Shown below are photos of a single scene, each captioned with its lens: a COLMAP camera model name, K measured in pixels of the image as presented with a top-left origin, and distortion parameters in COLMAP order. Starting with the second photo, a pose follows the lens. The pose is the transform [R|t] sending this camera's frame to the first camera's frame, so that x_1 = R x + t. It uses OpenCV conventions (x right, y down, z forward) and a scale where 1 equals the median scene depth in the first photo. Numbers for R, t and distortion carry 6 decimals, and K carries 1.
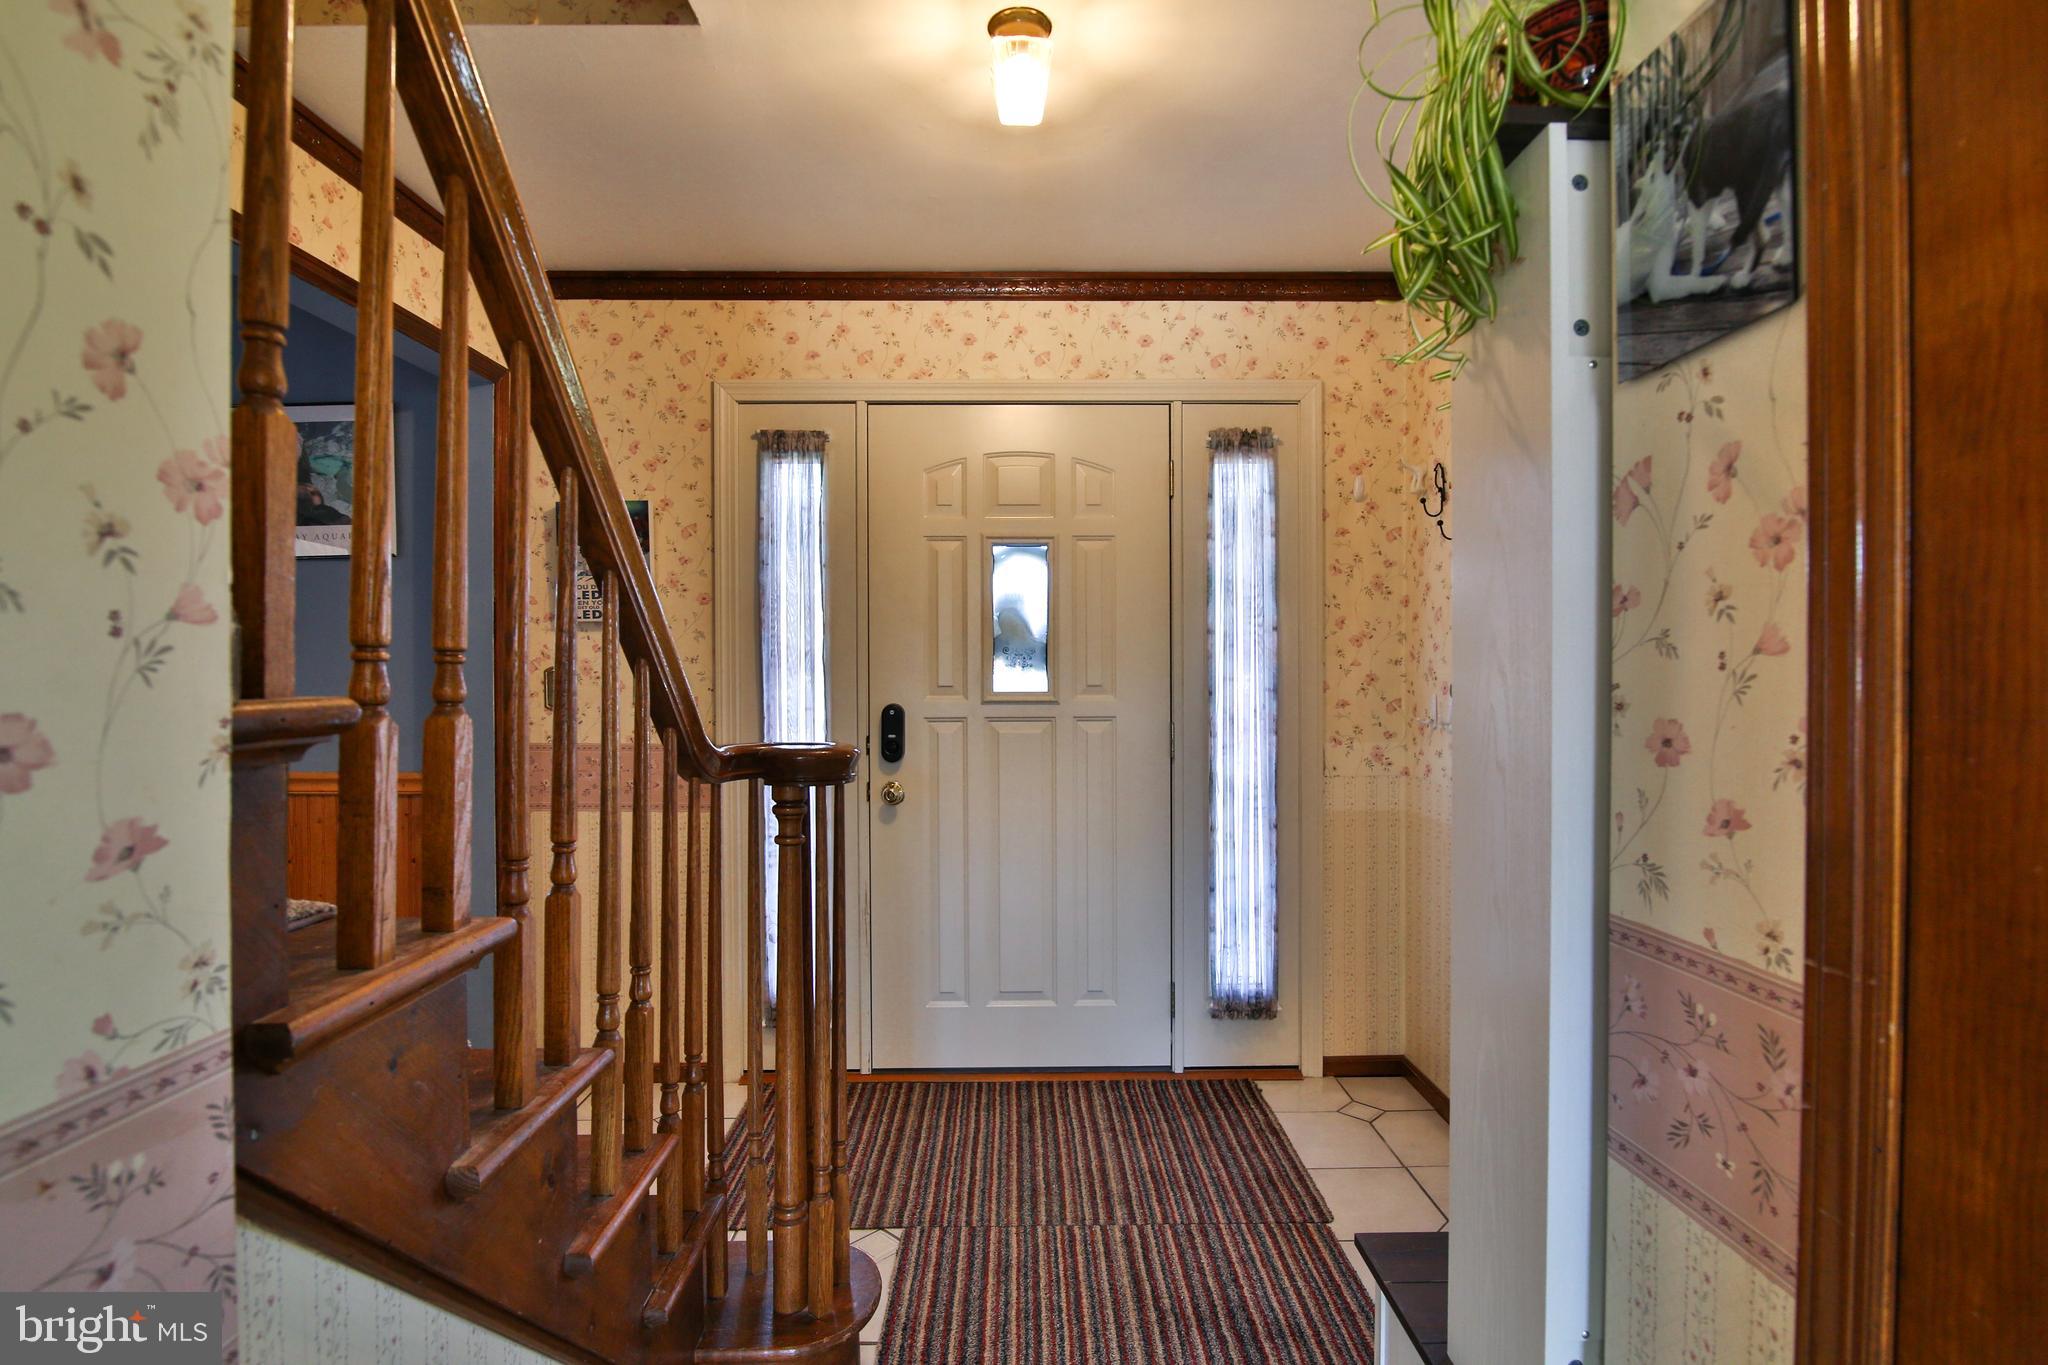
lens RADIAL K [[1037.9, 0, 1028.9], [0, 1037.9, 695.7], [0, 0, 1]] dist [-0.015391, -0.000213]
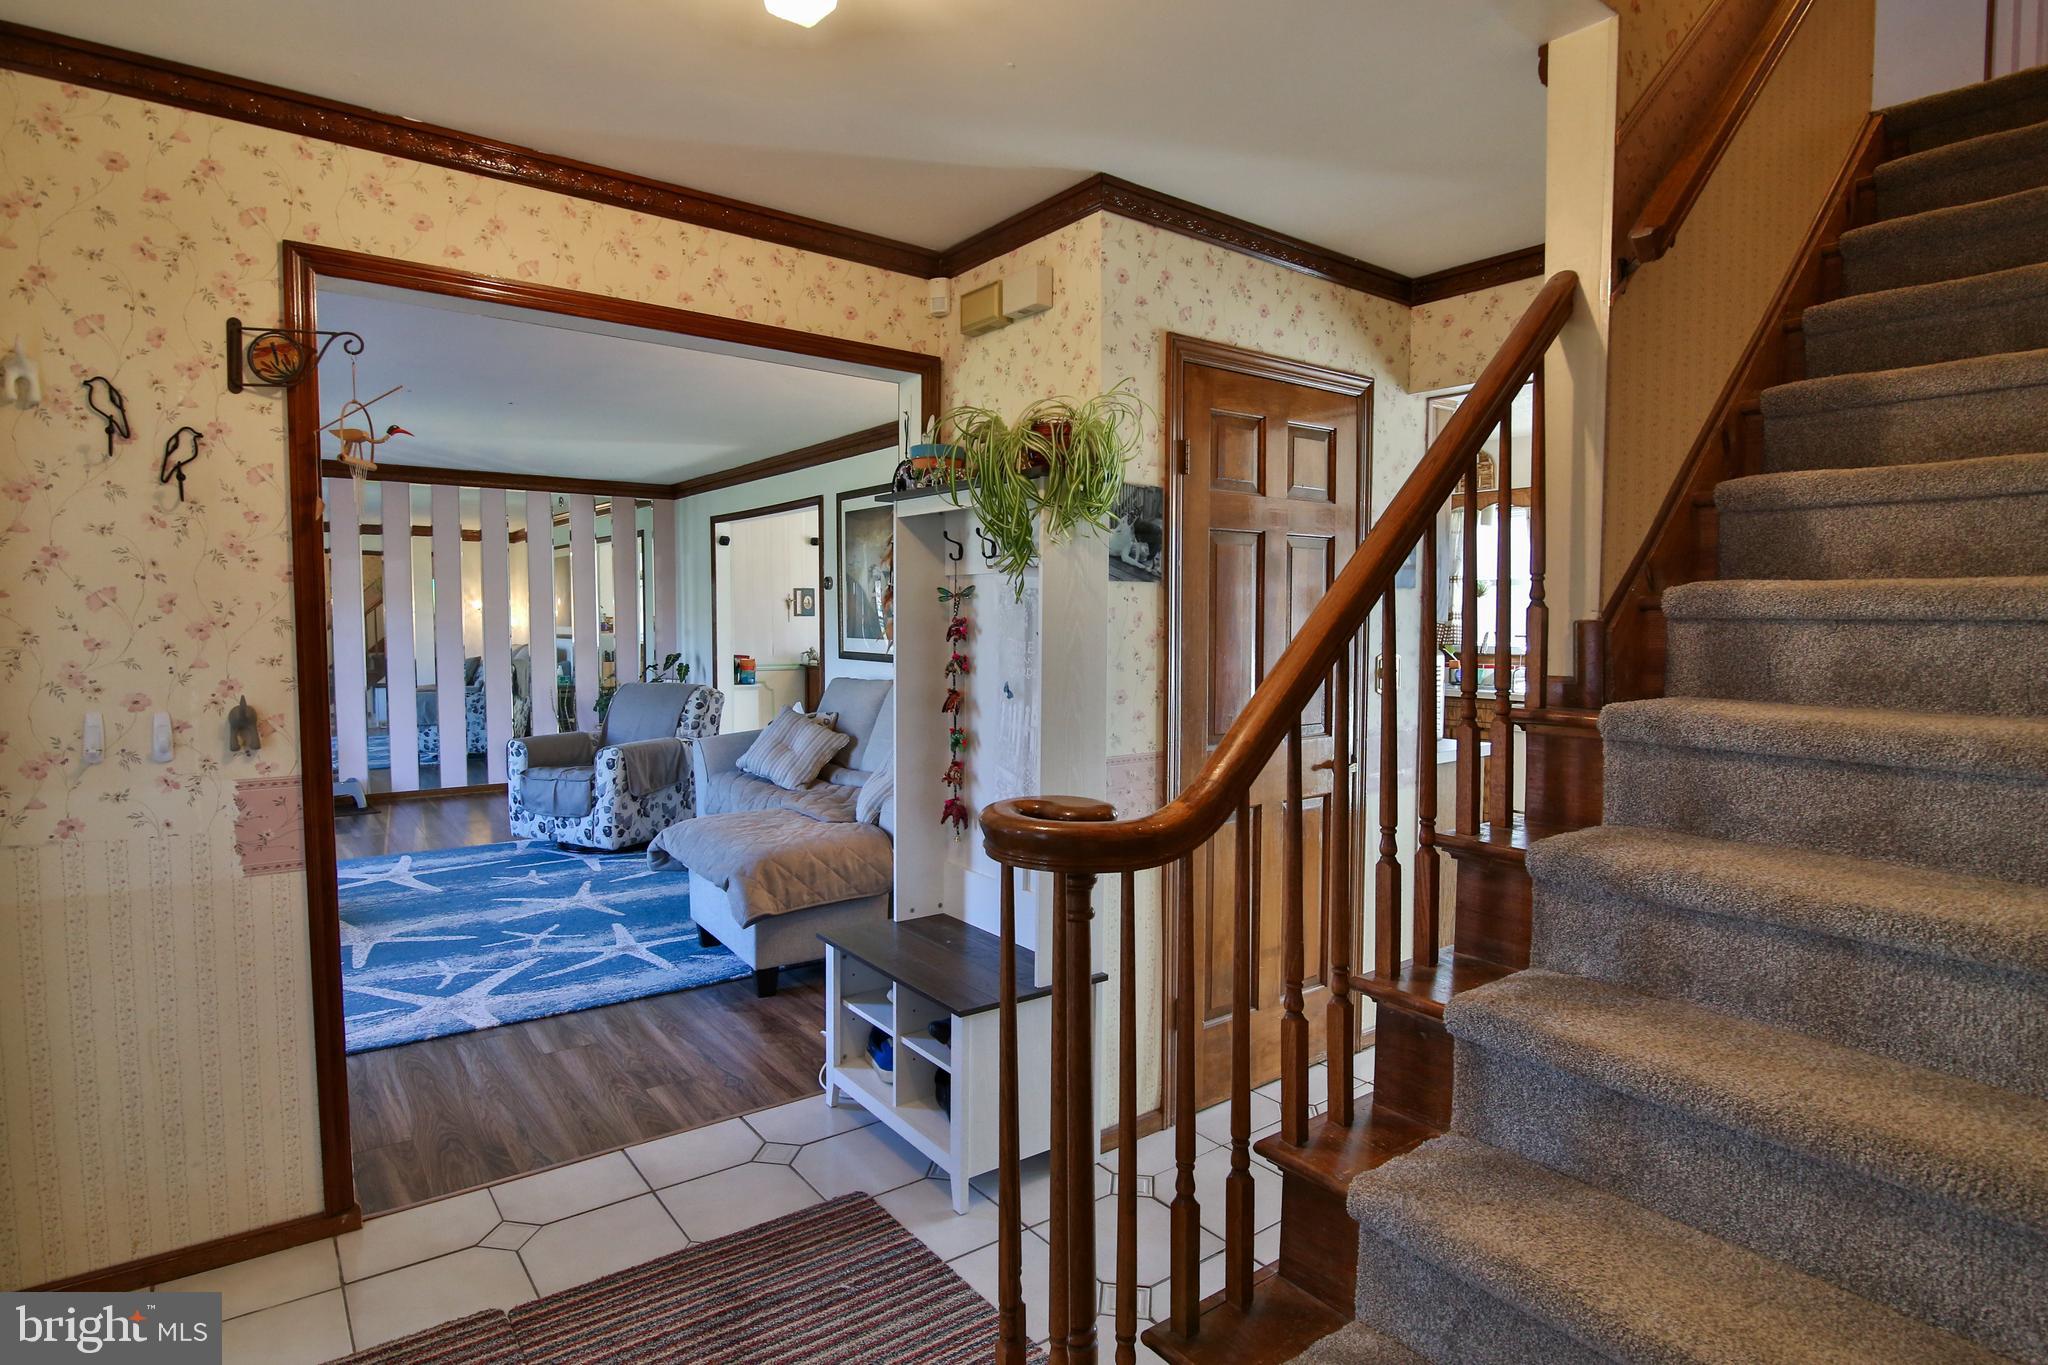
lens RADIAL K [[1037.9, 0, 1028.9], [0, 1037.9, 695.7], [0, 0, 1]] dist [-0.015391, -0.000213]
pose [[-0.595999, -0.040810, 0.801948, -1.861806], [0.007913, 0.998361, 0.056686, -0.154111], [-0.802946, 0.040131, -0.594699, 3.245917]]
